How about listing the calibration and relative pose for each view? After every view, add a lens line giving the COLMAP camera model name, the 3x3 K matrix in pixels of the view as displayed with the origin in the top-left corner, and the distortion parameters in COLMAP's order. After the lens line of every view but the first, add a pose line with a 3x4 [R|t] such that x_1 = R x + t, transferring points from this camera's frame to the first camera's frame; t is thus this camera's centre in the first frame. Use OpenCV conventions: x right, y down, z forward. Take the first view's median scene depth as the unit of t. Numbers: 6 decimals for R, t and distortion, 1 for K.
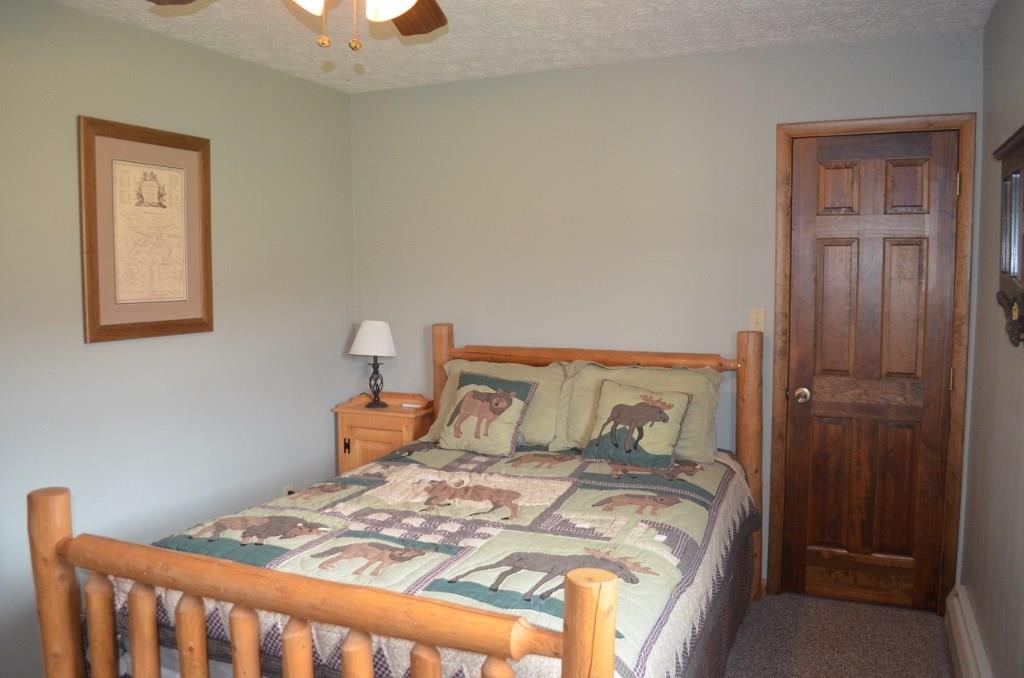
lens RADIAL K [[806.4, 0, 516.7], [0, 806.4, 334.8], [0, 0, 1]] dist [-0.077036, 0.003761]
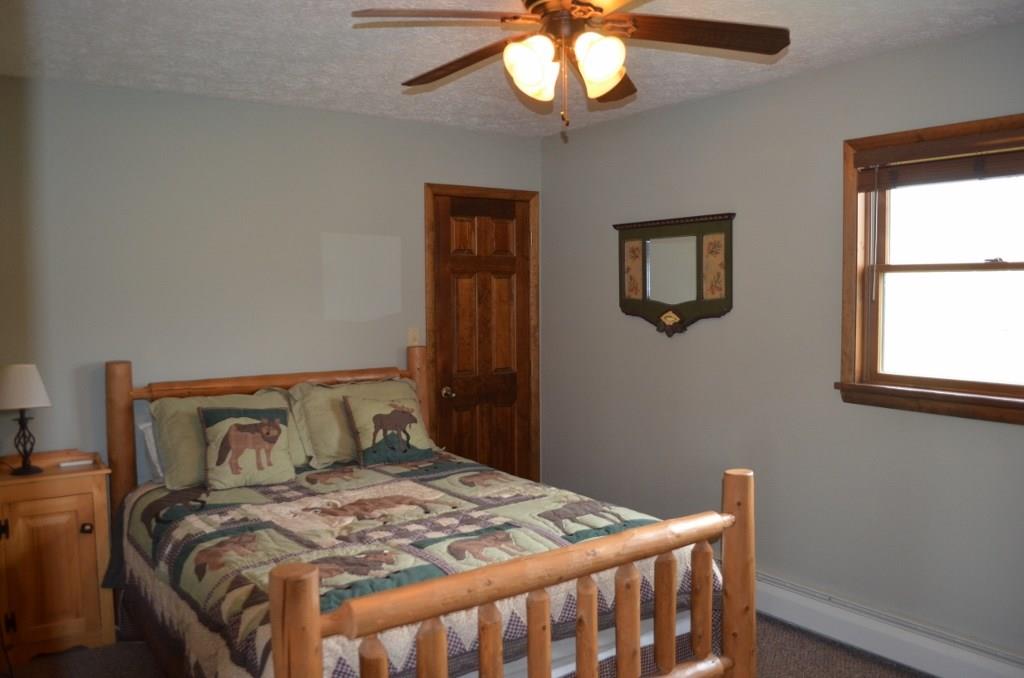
lens RADIAL K [[806.4, 0, 518.3], [0, 806.4, 340.6], [0, 0, 1]] dist [-0.077036, 0.003761]
pose [[0.515835, -0.051358, 0.855147, -0.812711], [0.075842, 0.997020, 0.014130, -0.021312], [-0.853324, 0.057567, 0.518193, 0.249037]]
